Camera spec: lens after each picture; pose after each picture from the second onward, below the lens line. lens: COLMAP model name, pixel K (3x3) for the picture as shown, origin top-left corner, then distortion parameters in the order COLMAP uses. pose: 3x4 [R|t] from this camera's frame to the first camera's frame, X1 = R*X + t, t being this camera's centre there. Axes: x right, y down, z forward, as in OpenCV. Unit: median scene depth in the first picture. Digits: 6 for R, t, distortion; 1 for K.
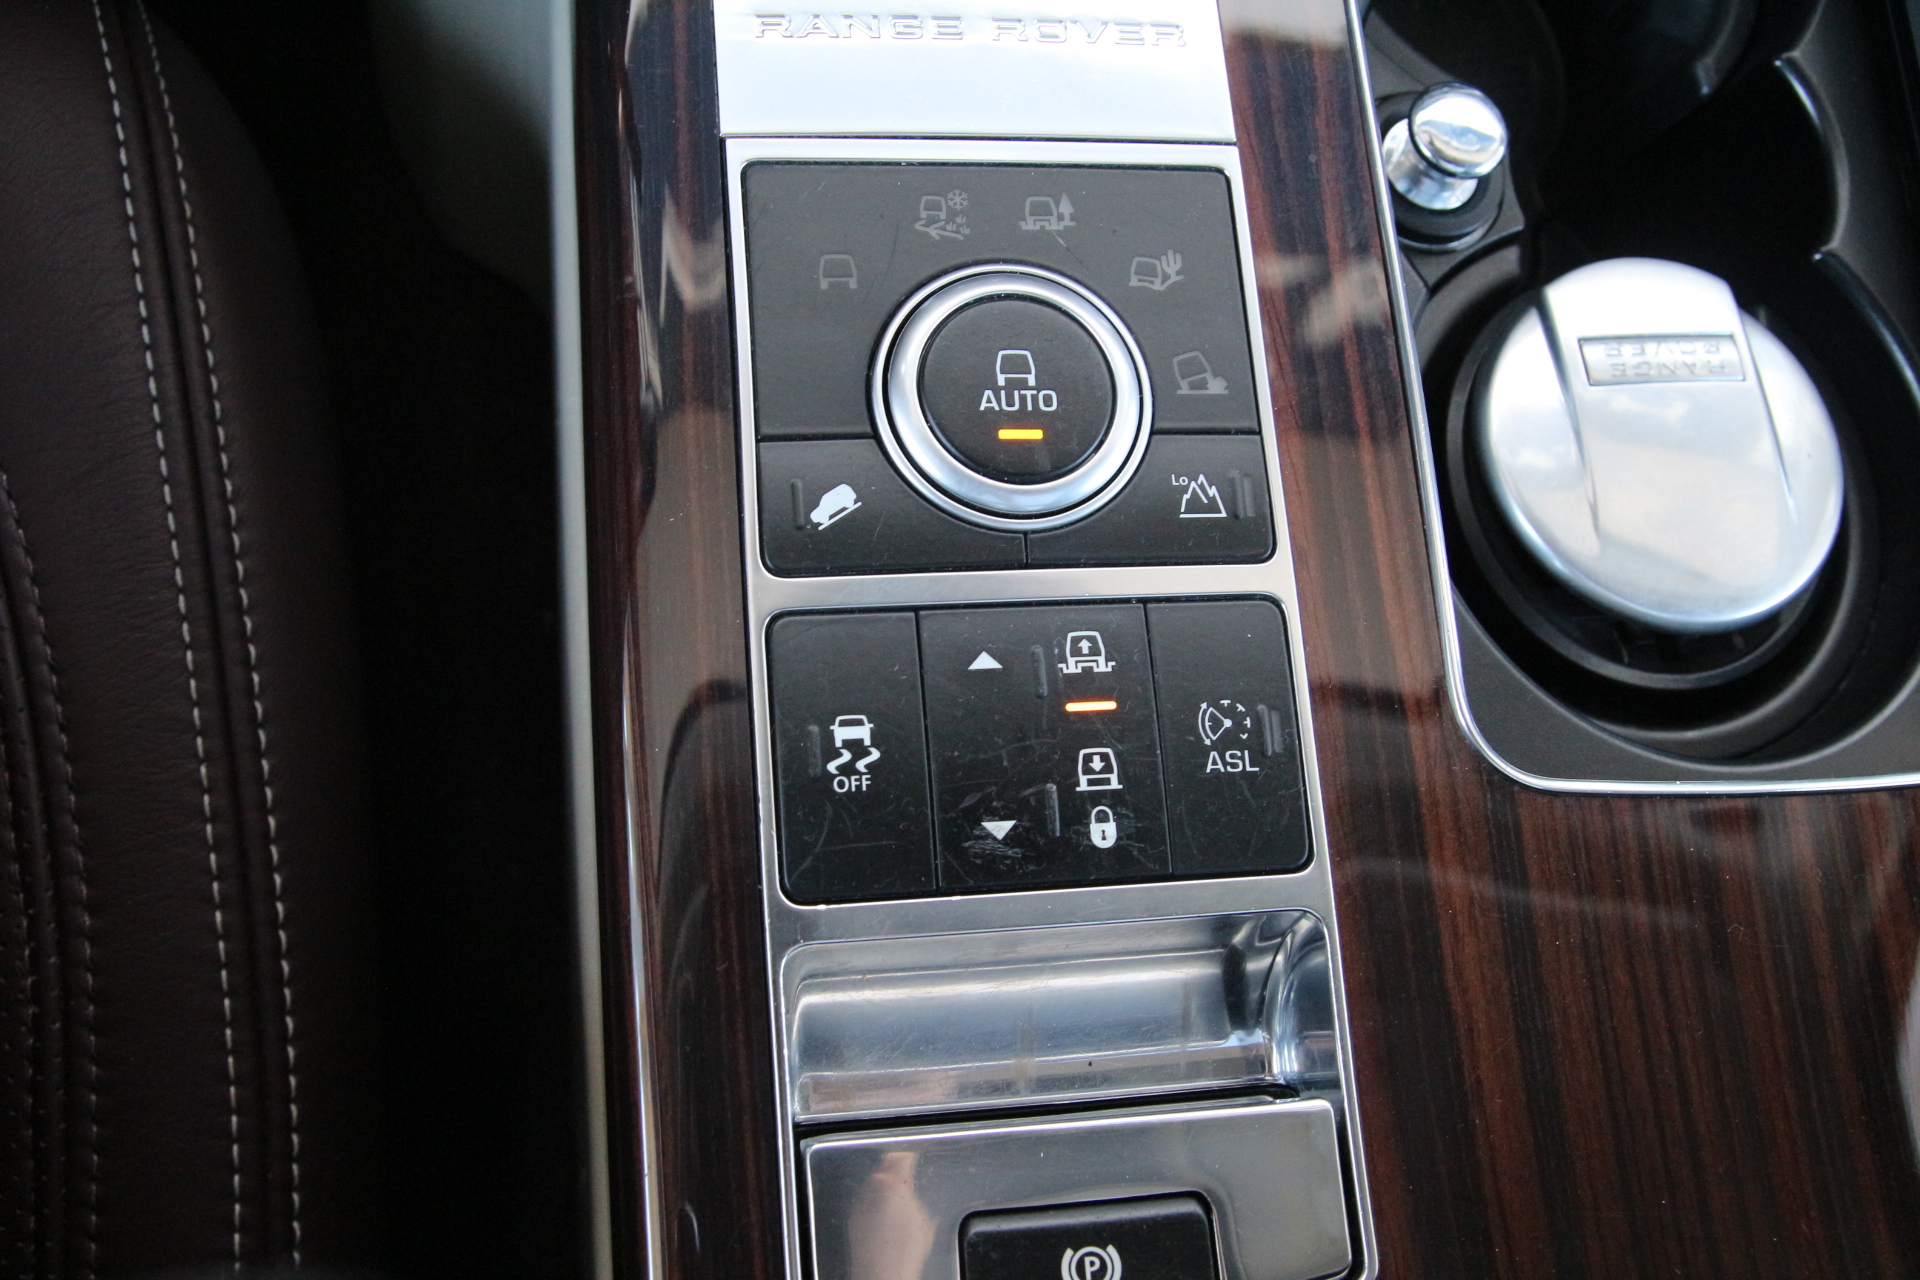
lens RADIAL K [[1263.5, 0, 953.5], [0, 1263.5, 648.1], [0, 0, 1]] dist [-0.028265, -0.002365]
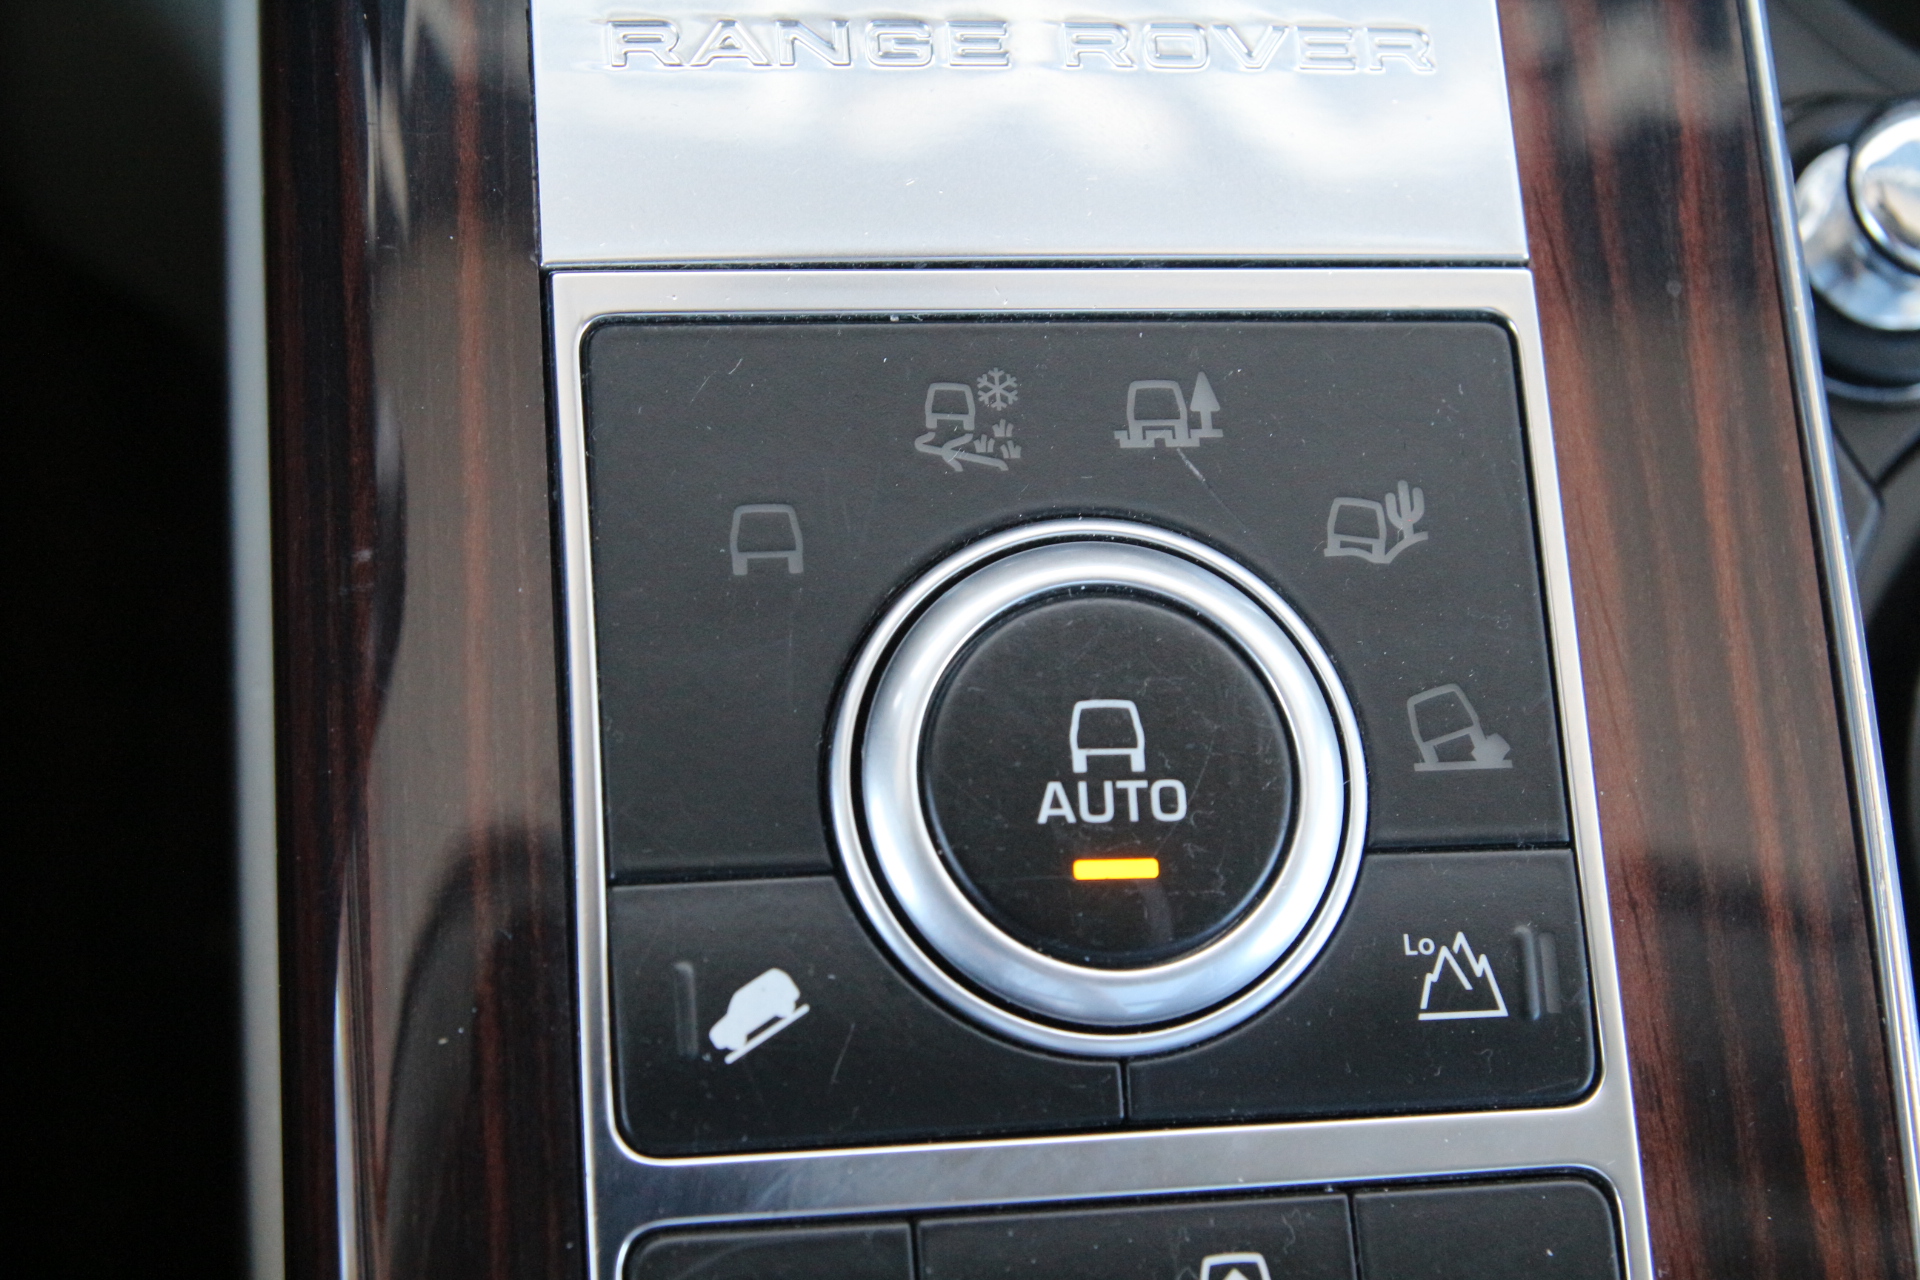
lens RADIAL K [[2333.6, 0, 963.2], [0, 2333.6, 634.9], [0, 0, 1]] dist [-0.049237, 0.000000]
pose [[0.999902, 0.009443, 0.010377, -0.019773], [-0.009329, 0.999896, -0.011020, -0.244913], [-0.010480, 0.010922, 0.999885, 0.038062]]
